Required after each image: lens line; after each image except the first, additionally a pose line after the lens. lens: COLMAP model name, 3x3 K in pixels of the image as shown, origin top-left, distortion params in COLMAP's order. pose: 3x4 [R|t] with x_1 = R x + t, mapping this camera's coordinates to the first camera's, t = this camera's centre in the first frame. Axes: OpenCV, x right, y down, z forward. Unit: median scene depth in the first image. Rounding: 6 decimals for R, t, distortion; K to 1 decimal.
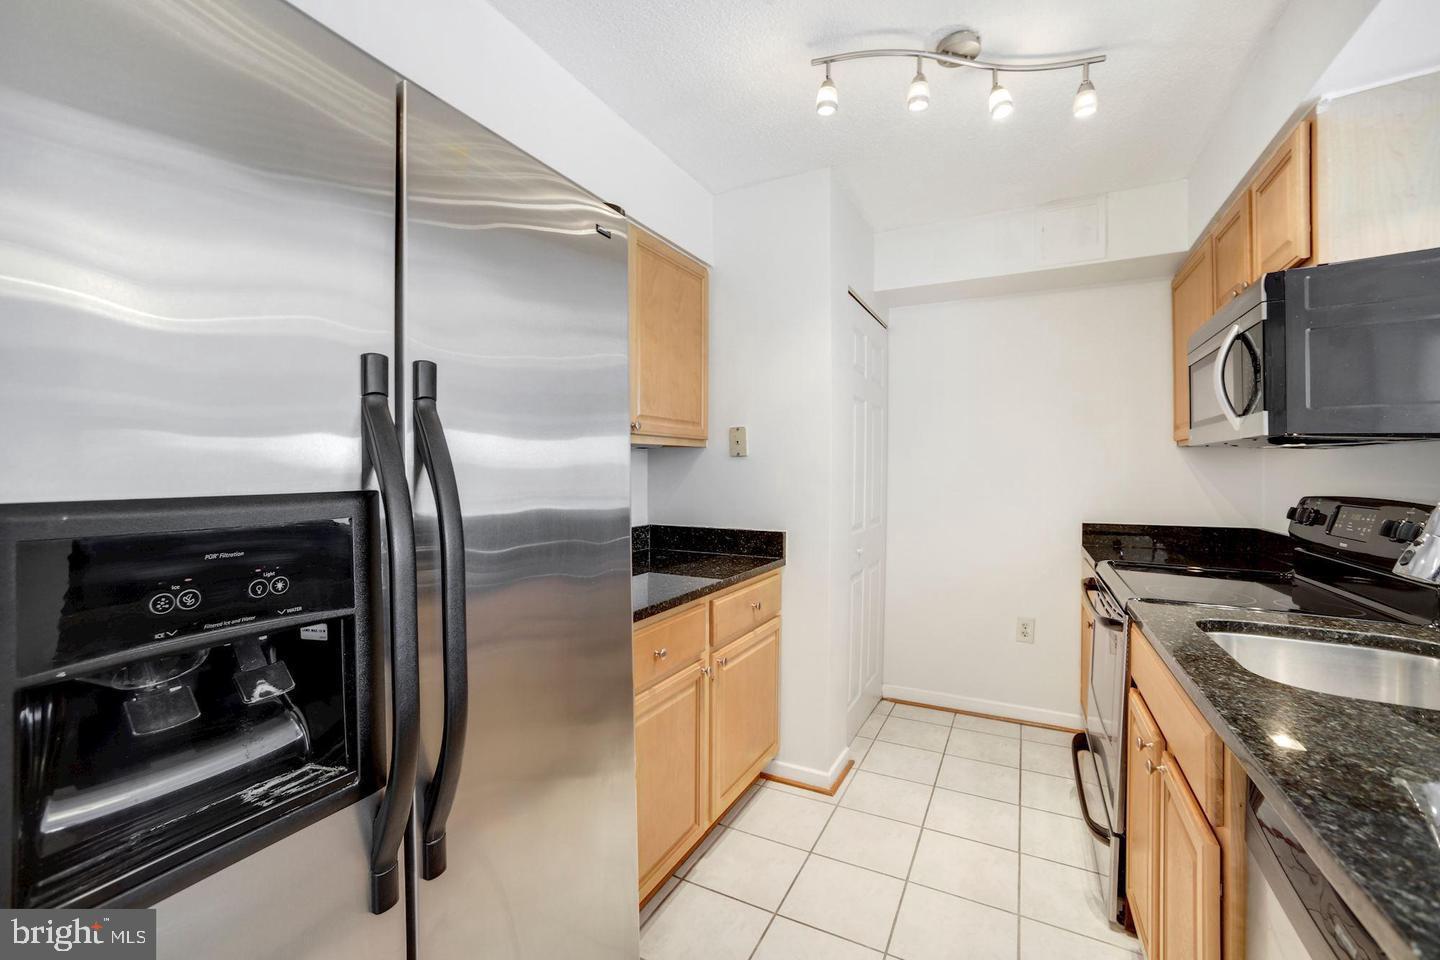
lens RADIAL K [[604.8, 0, 735.3], [0, 604.8, 484.9], [0, 0, 1]] dist [-0.076905, 0.034264]
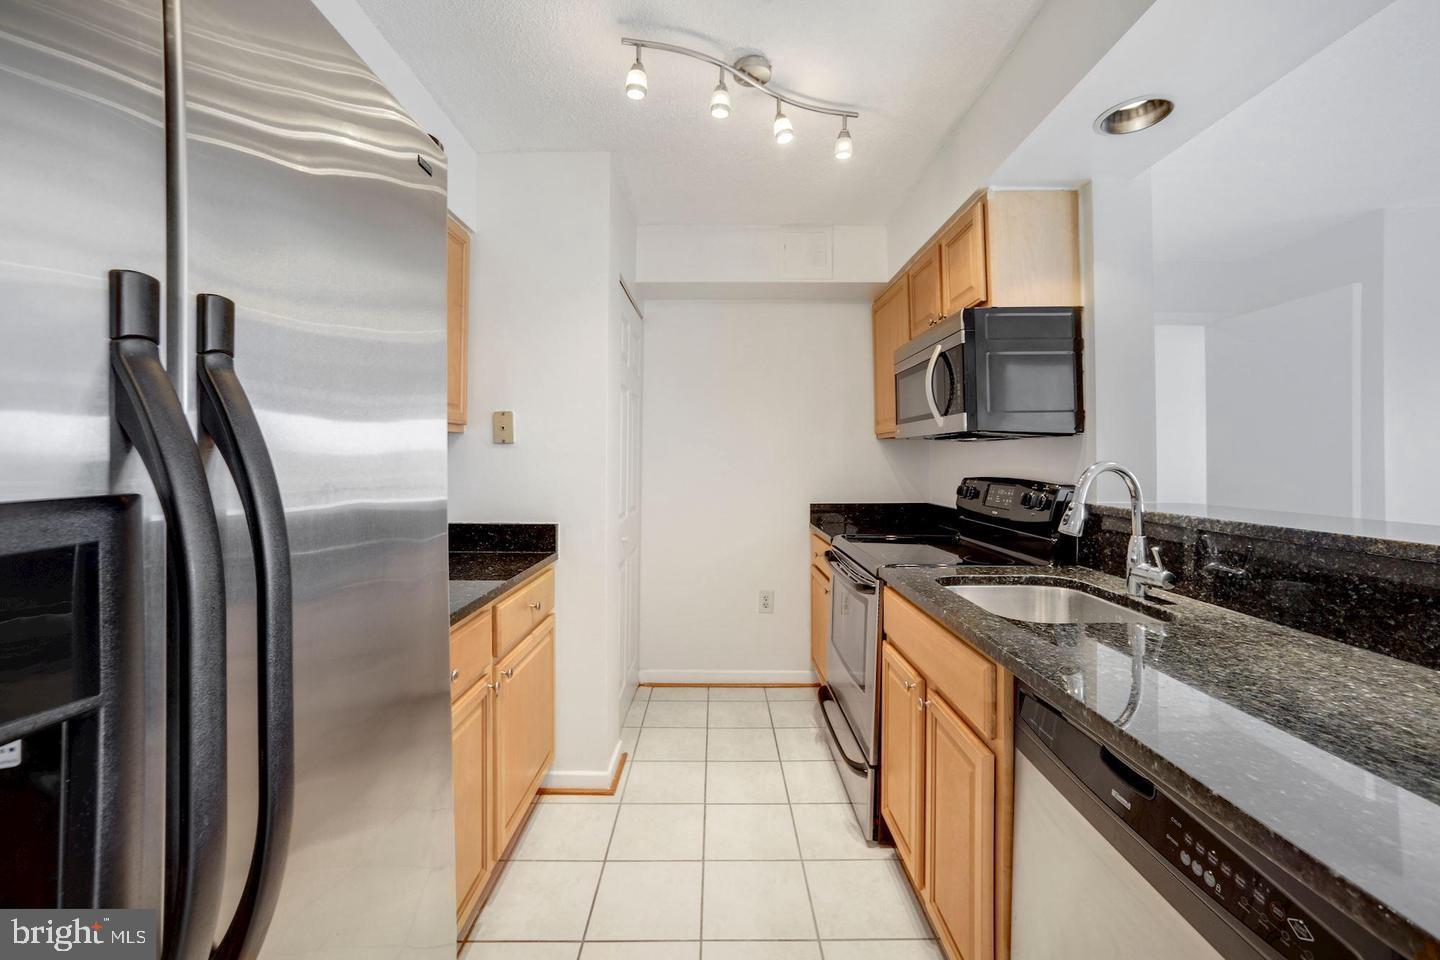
lens RADIAL K [[592.5, 0, 720.3], [0, 592.5, 457.7], [0, 0, 1]] dist [-0.057653, 0.019204]
pose [[0.879436, -0.000102, 0.476017, -0.162260], [0.011786, 0.999698, -0.021560, -0.003596], [-0.475871, 0.024571, 0.879172, 0.083063]]
